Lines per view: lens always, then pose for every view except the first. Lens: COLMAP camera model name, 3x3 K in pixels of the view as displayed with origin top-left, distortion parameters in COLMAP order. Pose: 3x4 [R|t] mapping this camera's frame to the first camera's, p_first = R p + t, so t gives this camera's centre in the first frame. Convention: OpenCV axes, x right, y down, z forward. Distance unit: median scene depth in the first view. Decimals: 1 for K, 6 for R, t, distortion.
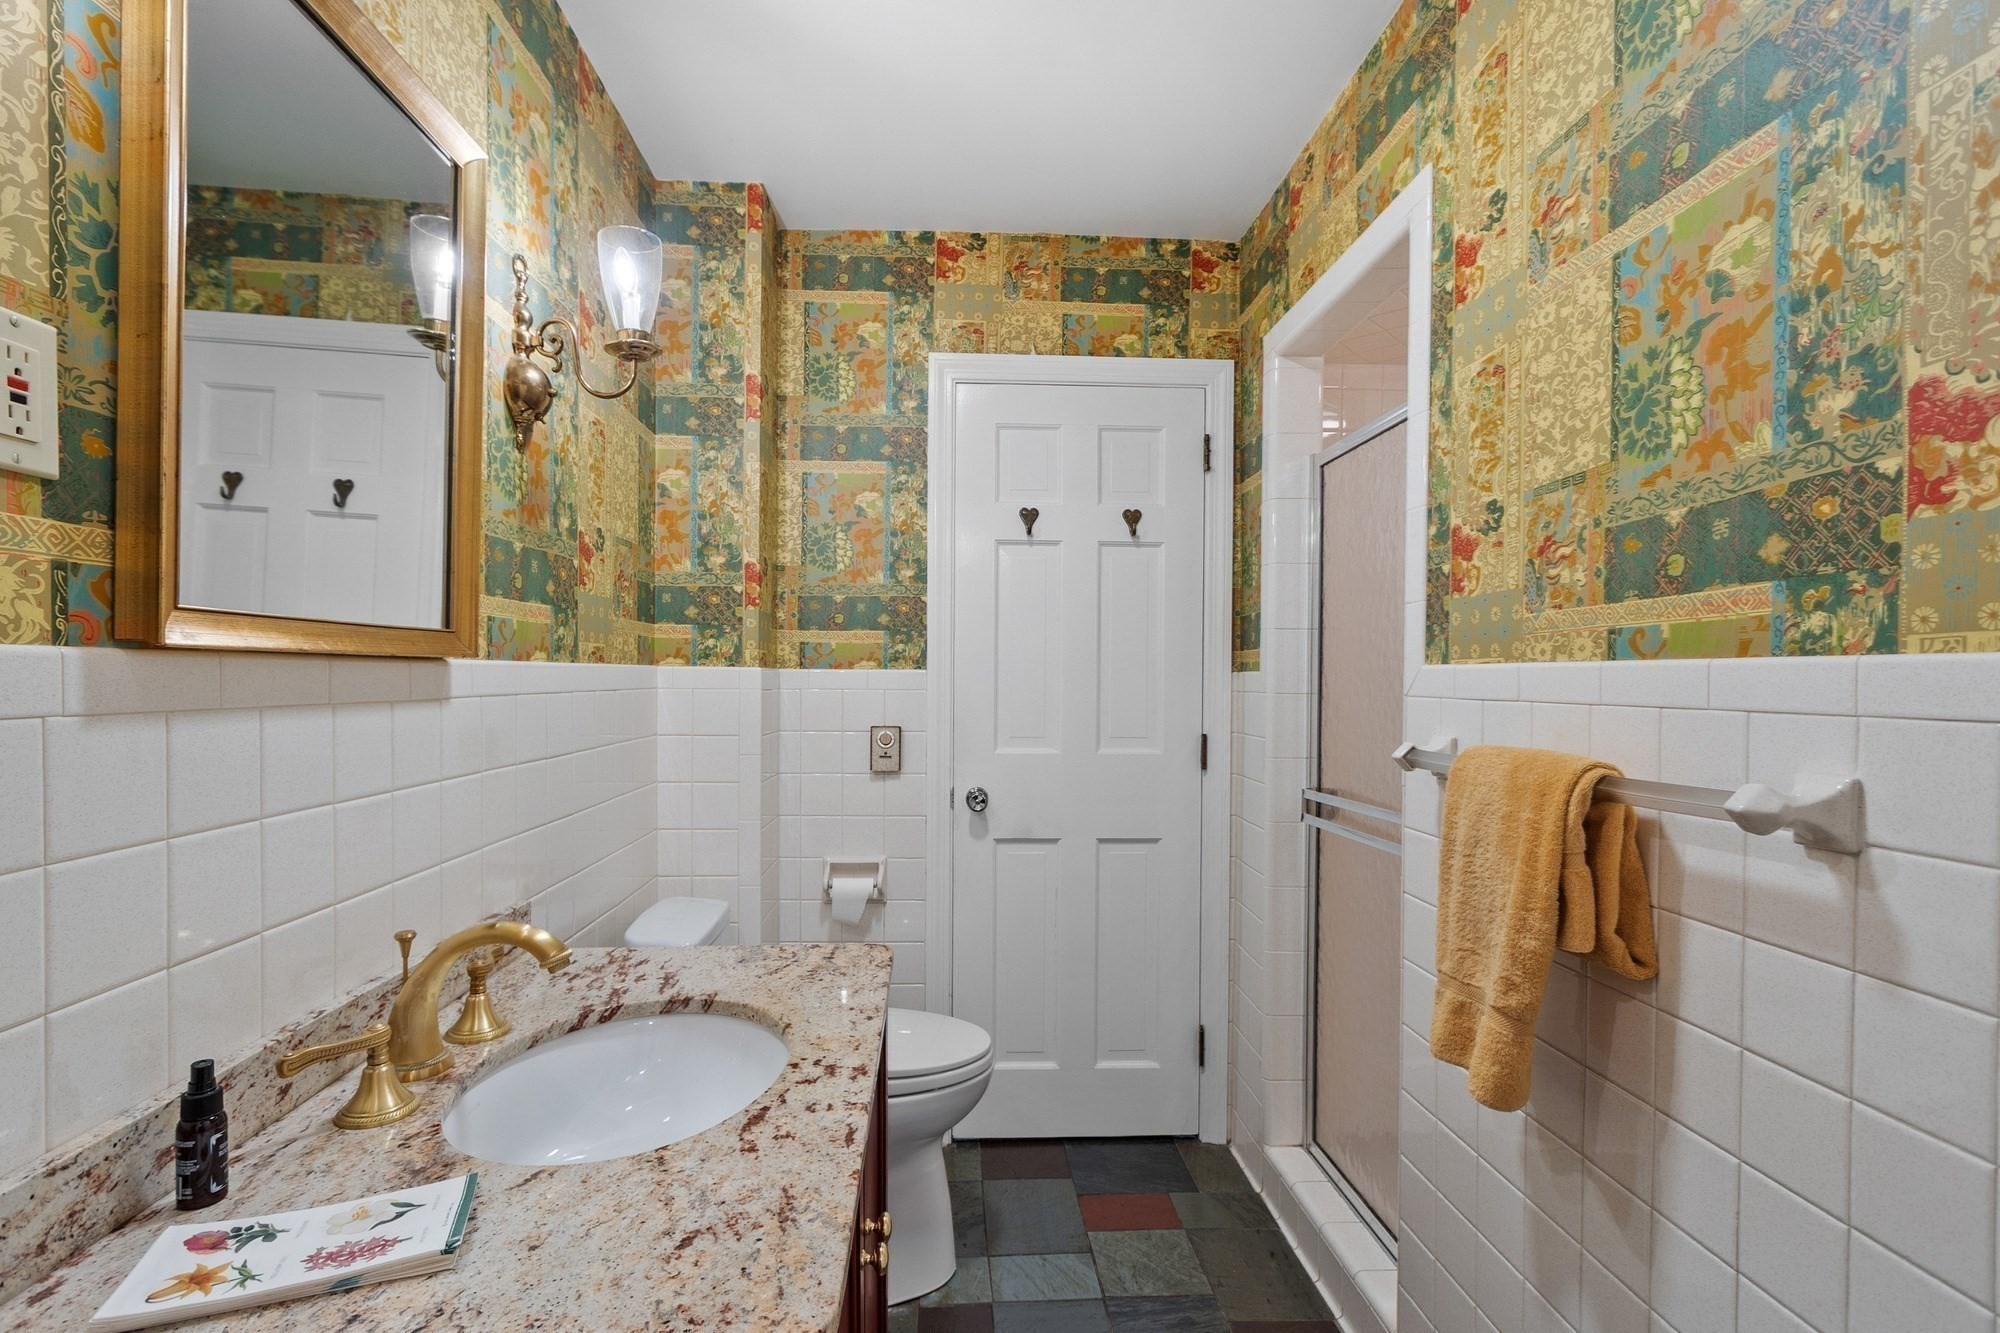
lens RADIAL K [[895.0, 0, 1001.1], [0, 895.0, 673.3], [0, 0, 1]] dist [0.004218, -0.000929]
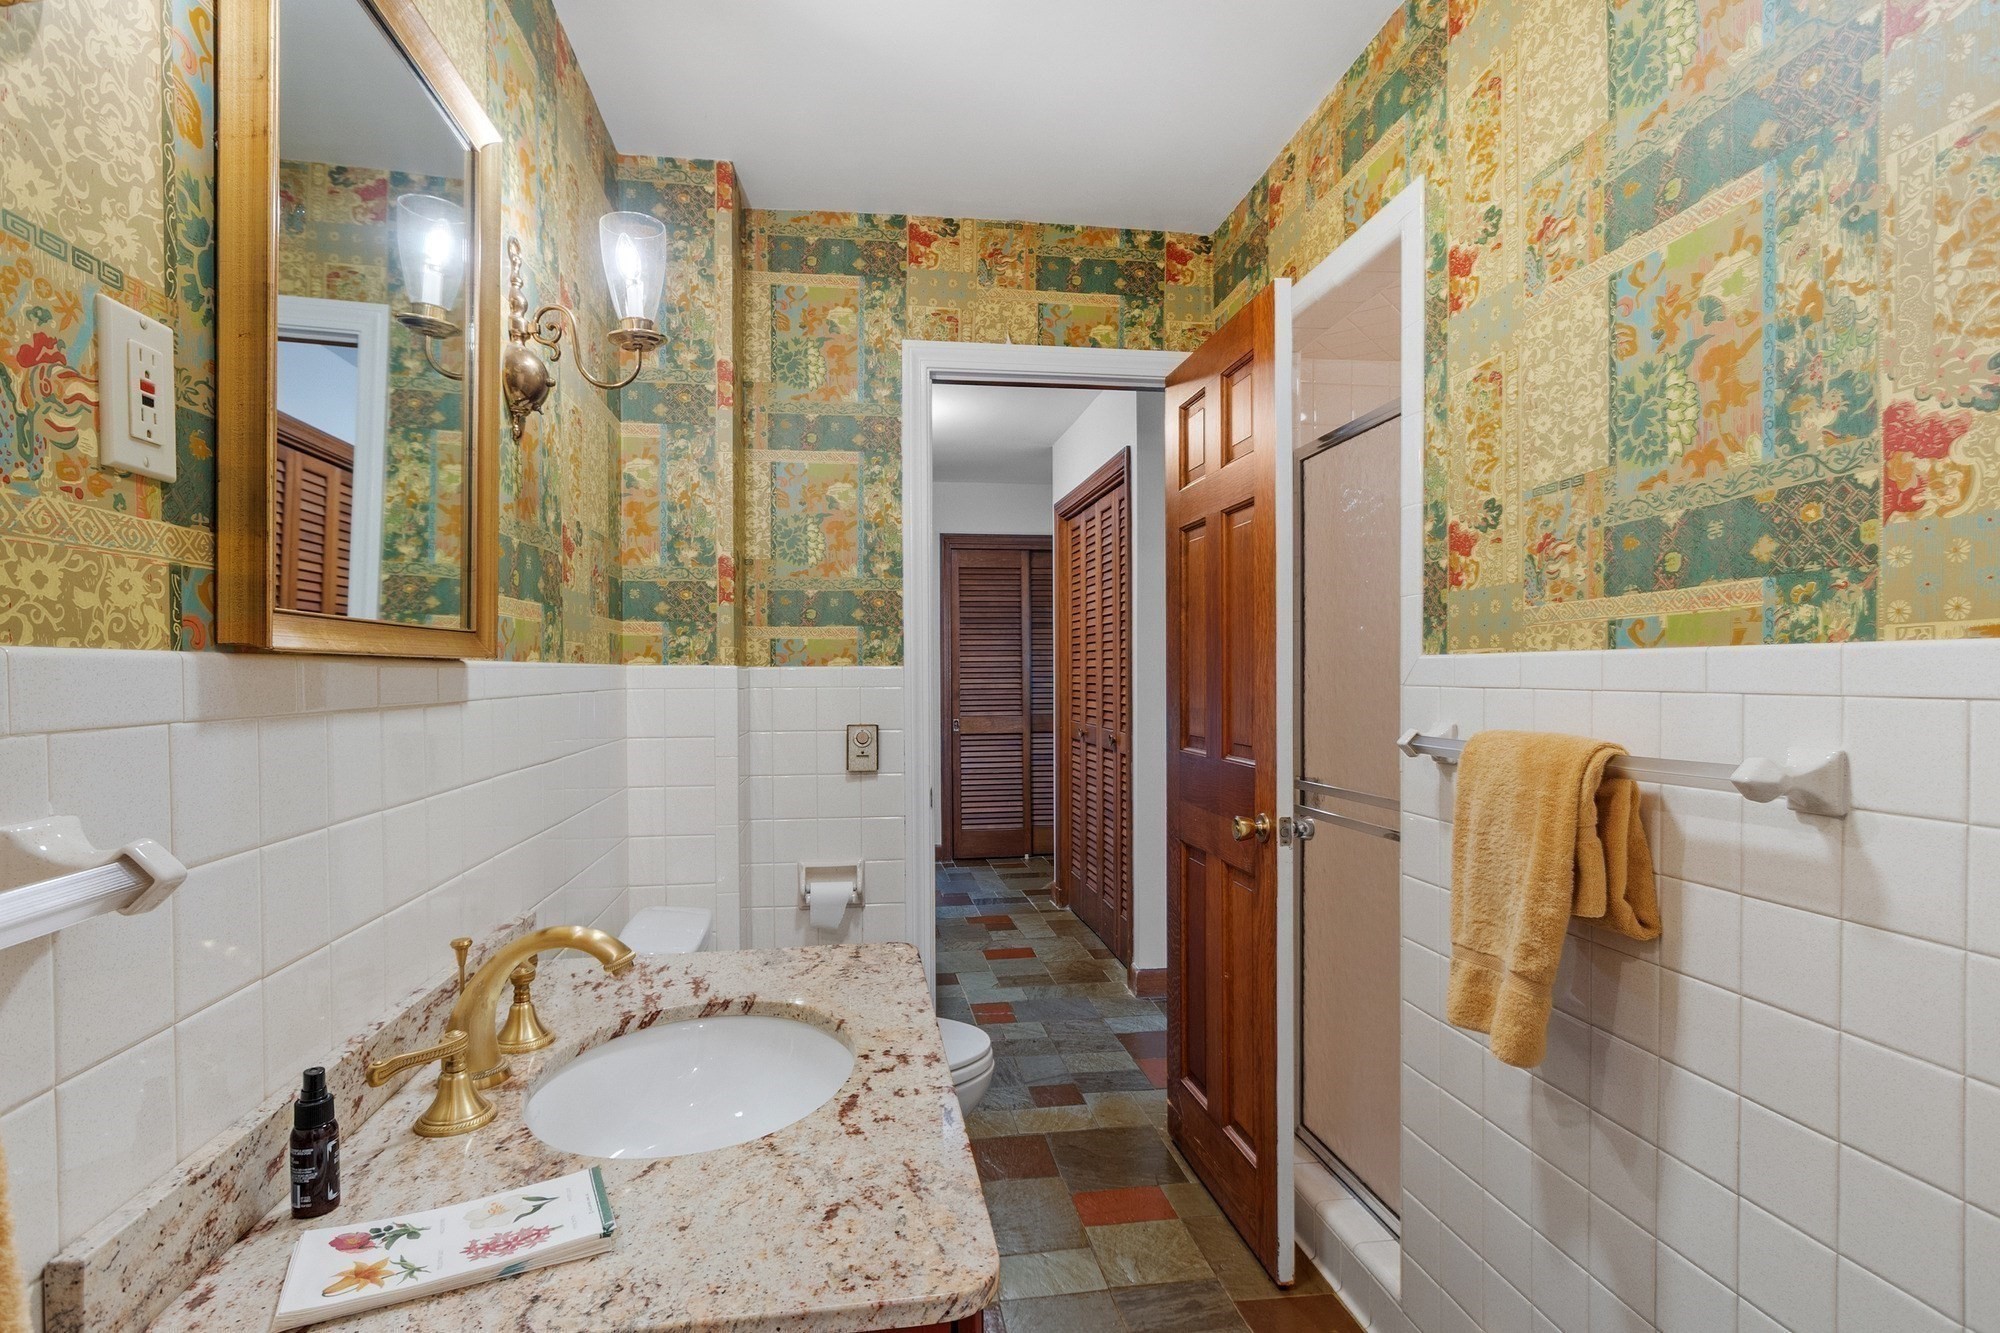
lens RADIAL K [[948.5, 0, 995.4], [0, 948.5, 671.0], [0, 0, 1]] dist [0.003833, -0.002312]
pose [[0.996004, -0.012380, 0.088452, -0.171777], [0.012164, 0.999922, 0.002988, -0.000598], [-0.088482, -0.001900, 0.996076, -0.082640]]
